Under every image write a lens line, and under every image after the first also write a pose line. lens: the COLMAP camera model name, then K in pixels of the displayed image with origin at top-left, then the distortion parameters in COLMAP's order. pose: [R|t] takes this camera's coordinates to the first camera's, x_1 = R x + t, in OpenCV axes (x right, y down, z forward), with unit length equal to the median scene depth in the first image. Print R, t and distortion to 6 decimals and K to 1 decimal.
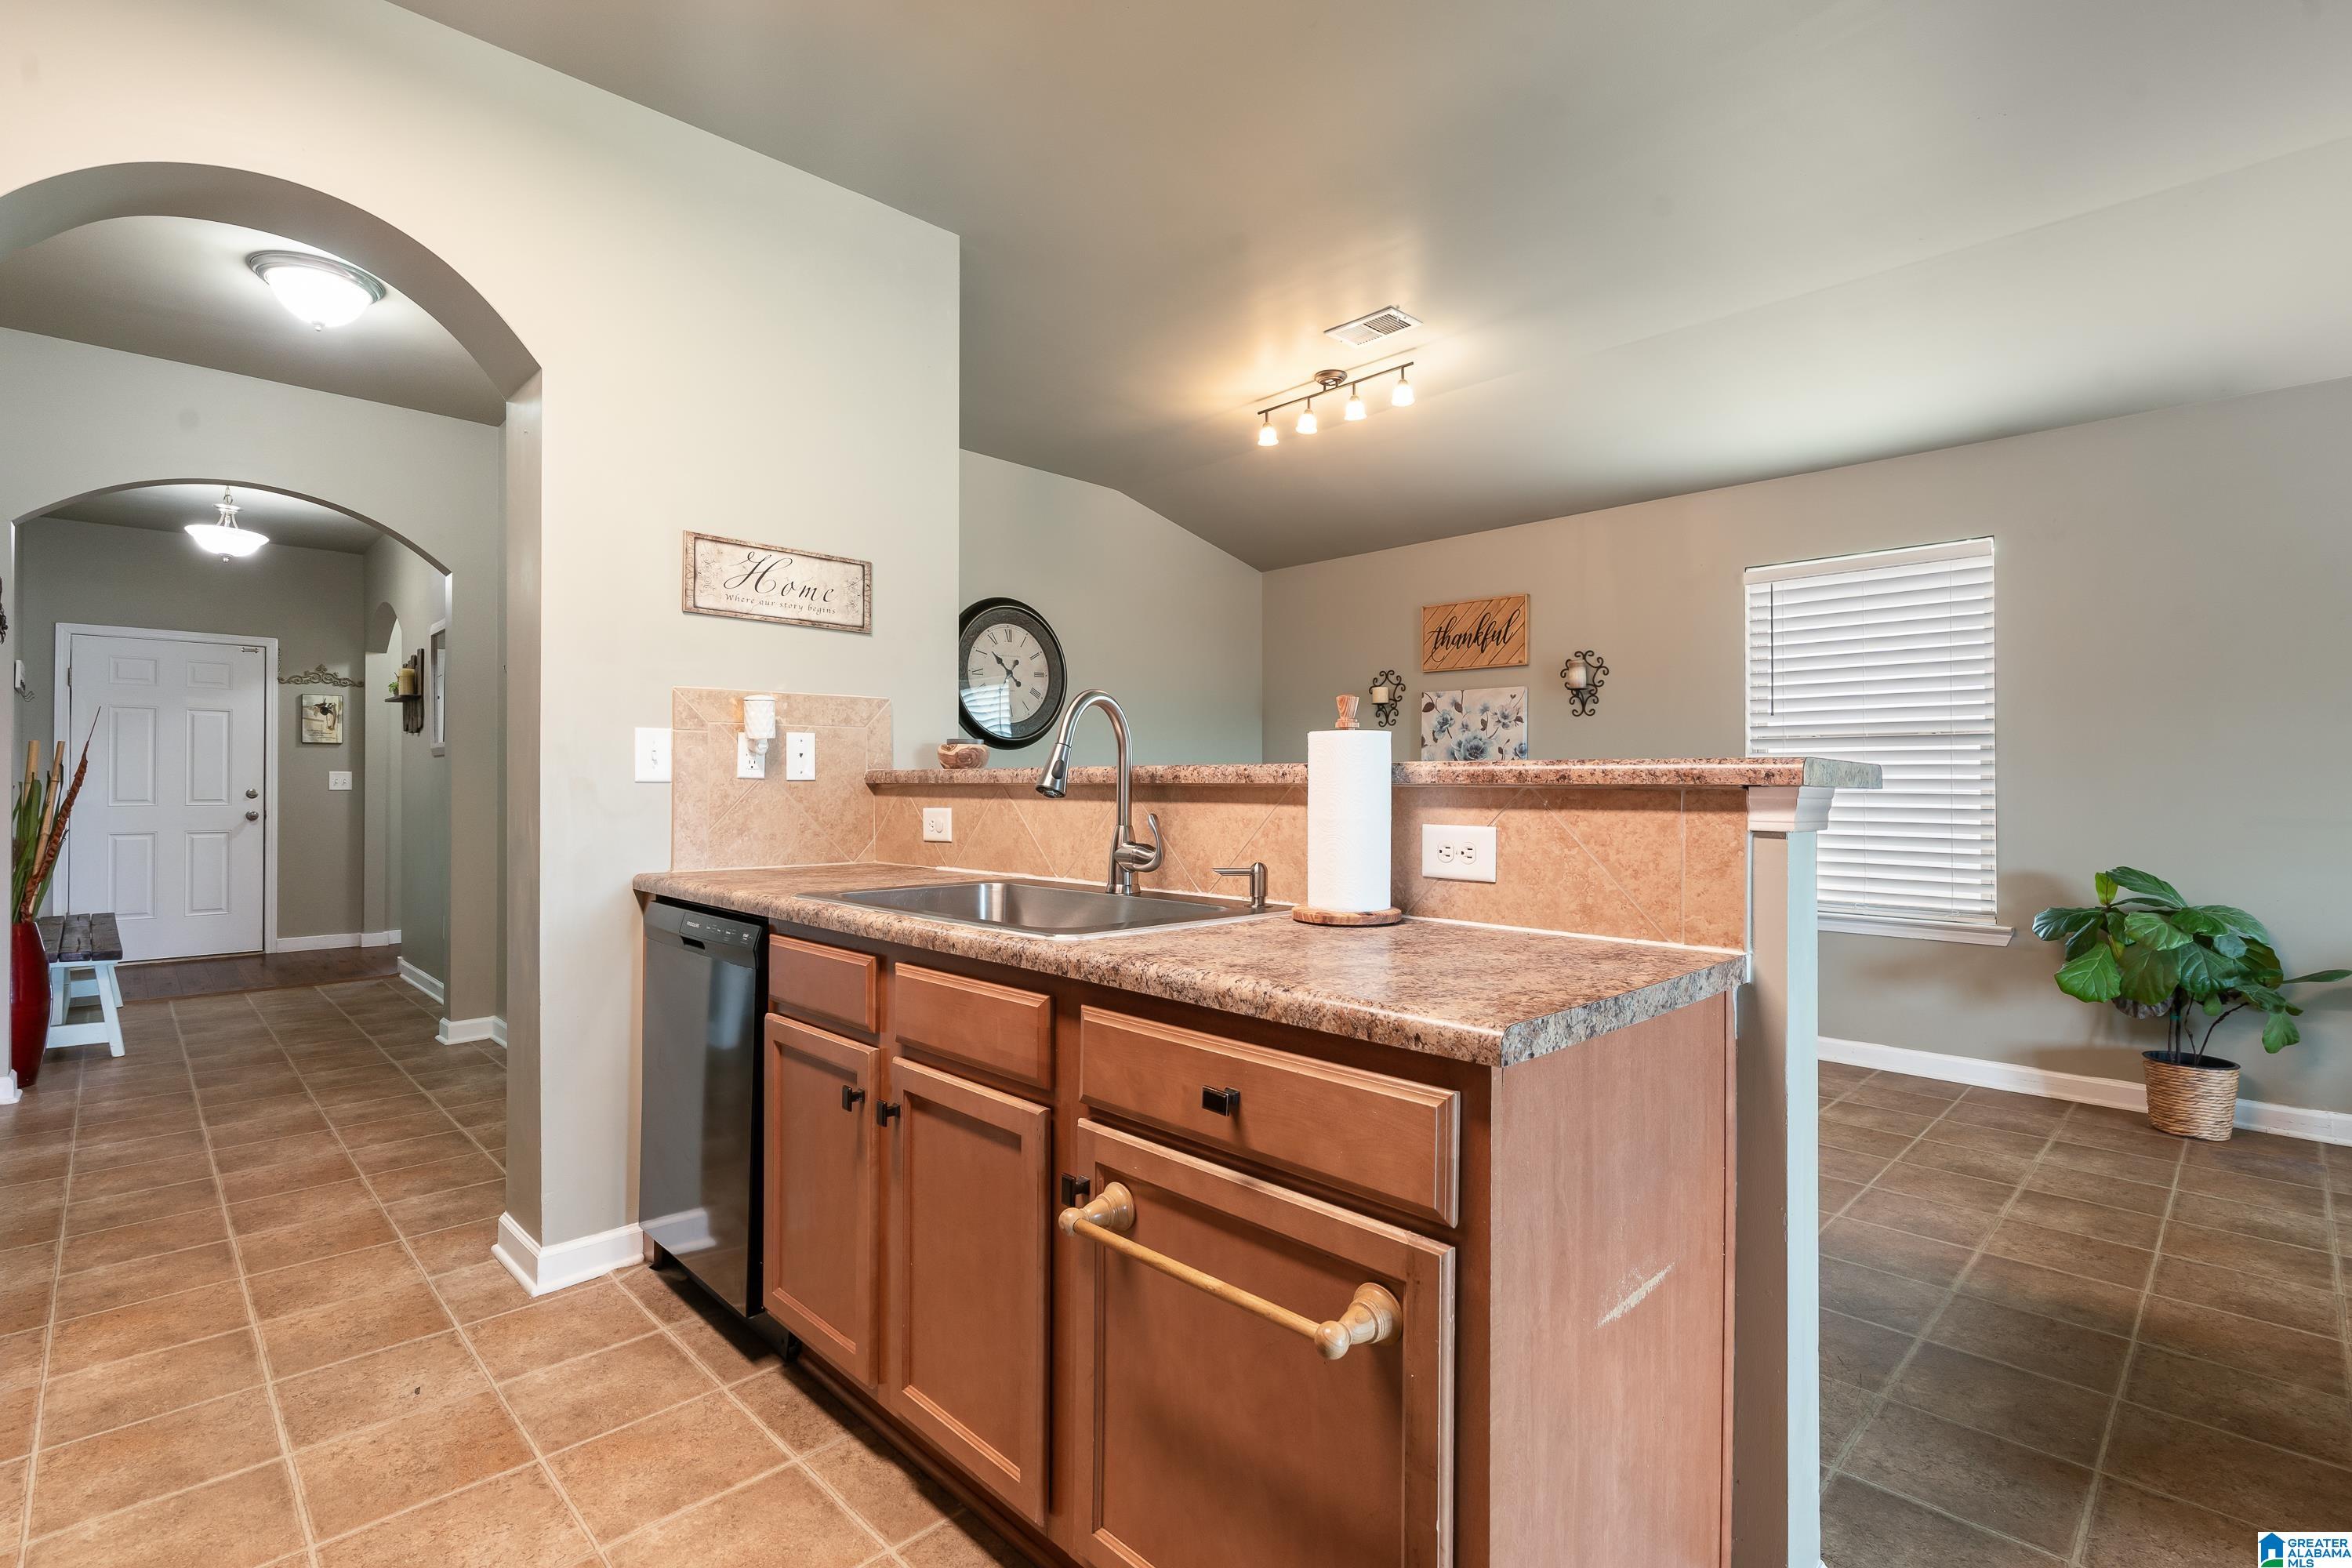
lens RADIAL K [[1084.2, 0, 1168.6], [0, 1084.2, 784.2], [0, 0, 1]] dist [-0.001430, 0.000807]
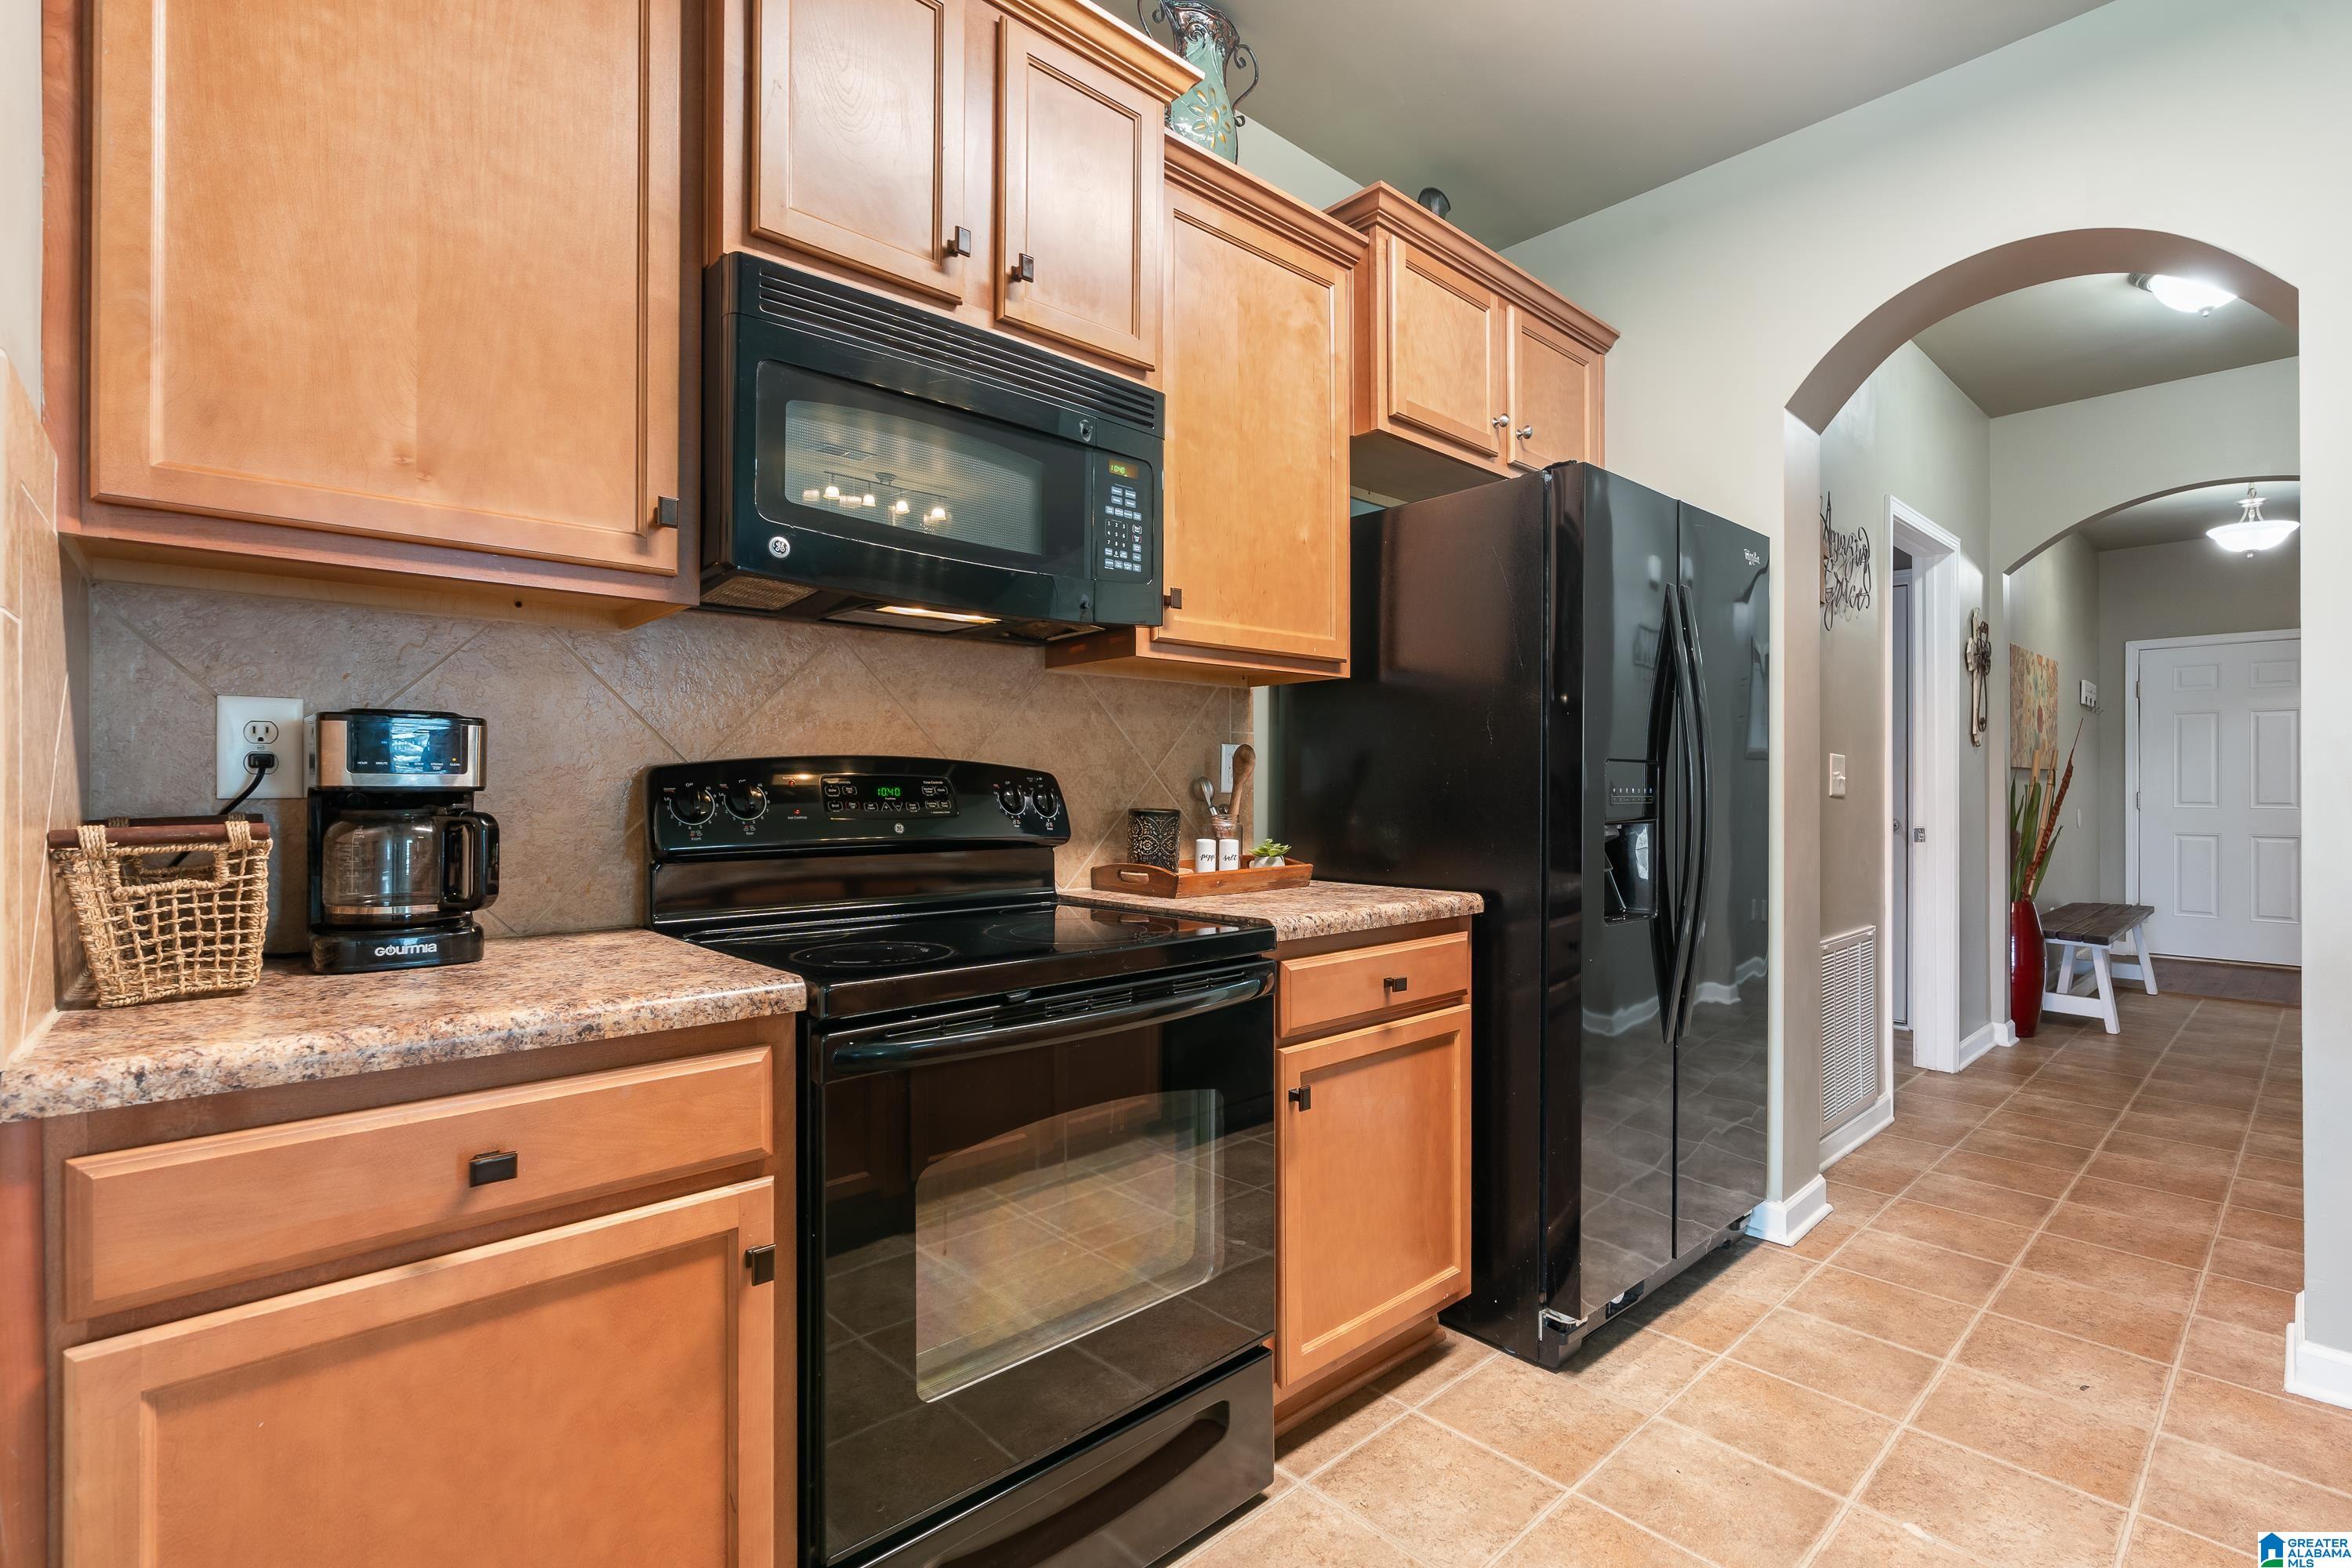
lens RADIAL K [[1065.3, 0, 1171.1], [0, 1065.3, 783.2], [0, 0, 1]] dist [-0.003779, 0.000766]
pose [[-0.036745, -0.003305, -0.999319, 0.126299], [0.000185, 0.999994, -0.003314, 0.000290], [0.999325, -0.000306, -0.036744, 0.072657]]
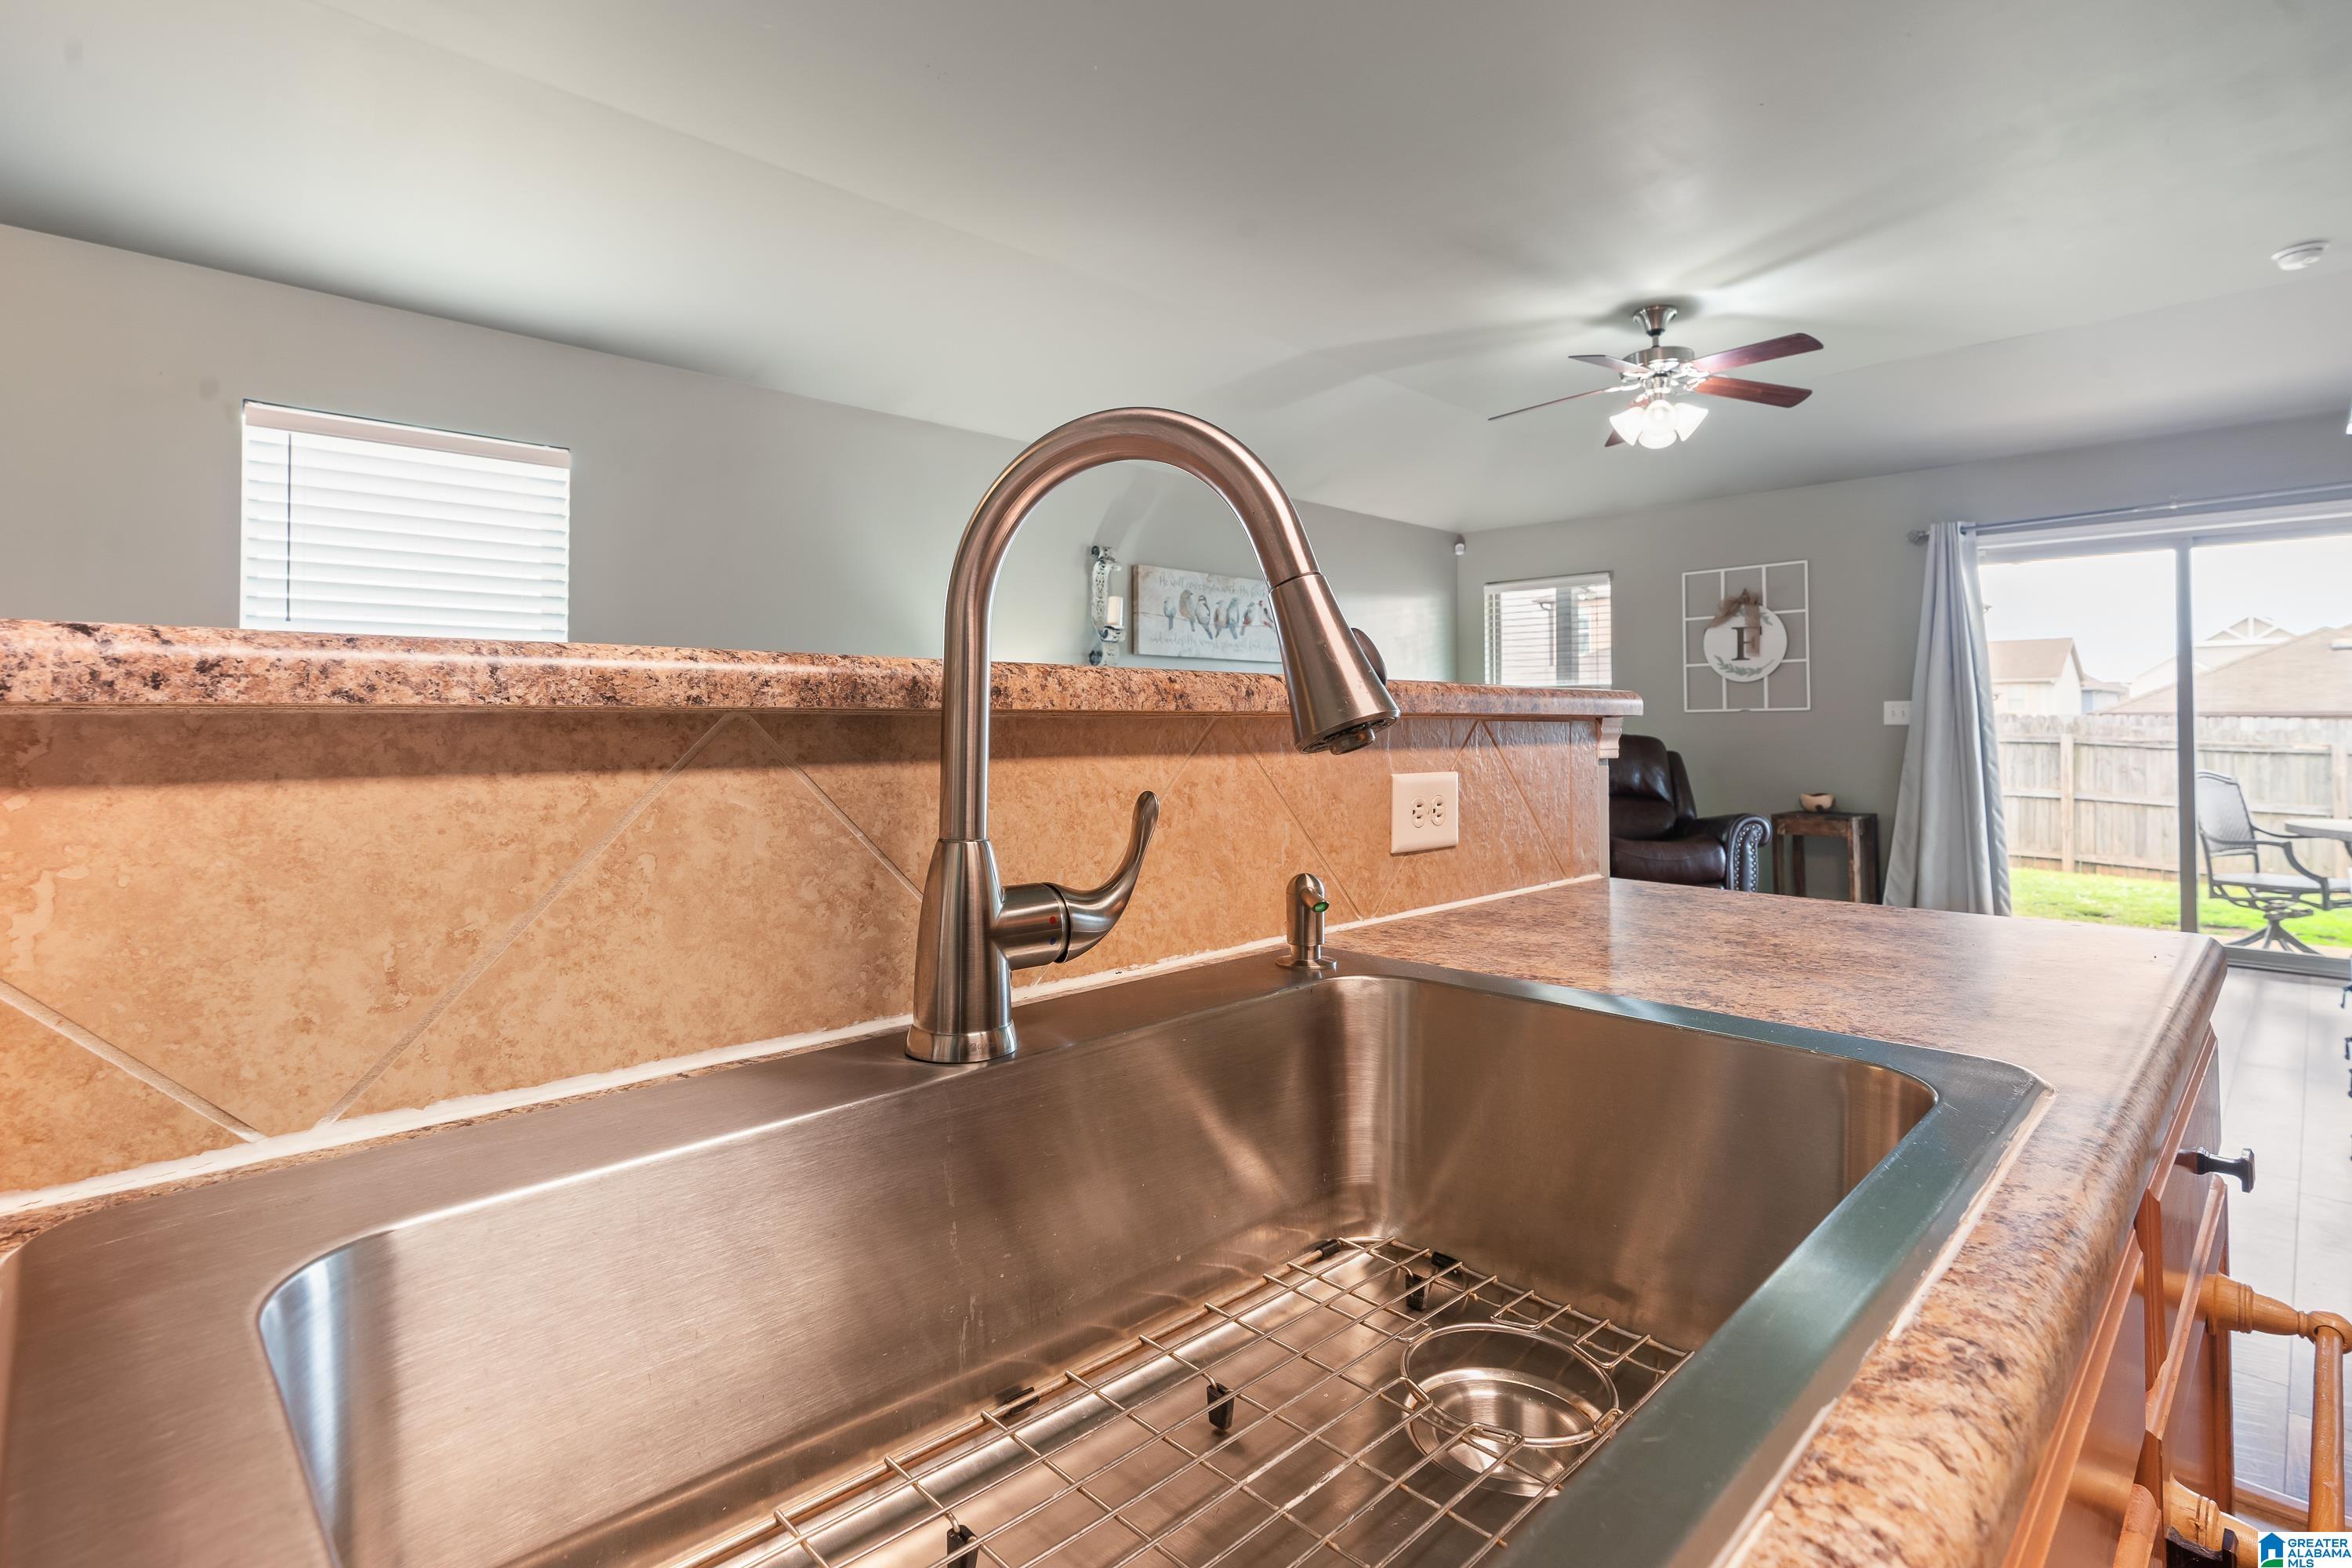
lens RADIAL K [[1126.1, 0, 1179.8], [0, 1126.1, 711.7], [0, 0, 1]] dist [-0.004724, -0.000225]
pose [[-0.002515, 0.006176, 0.999978, -0.150841], [0.001043, 0.999980, -0.006174, 0.001024], [-0.999996, 0.001028, -0.002522, 0.378055]]
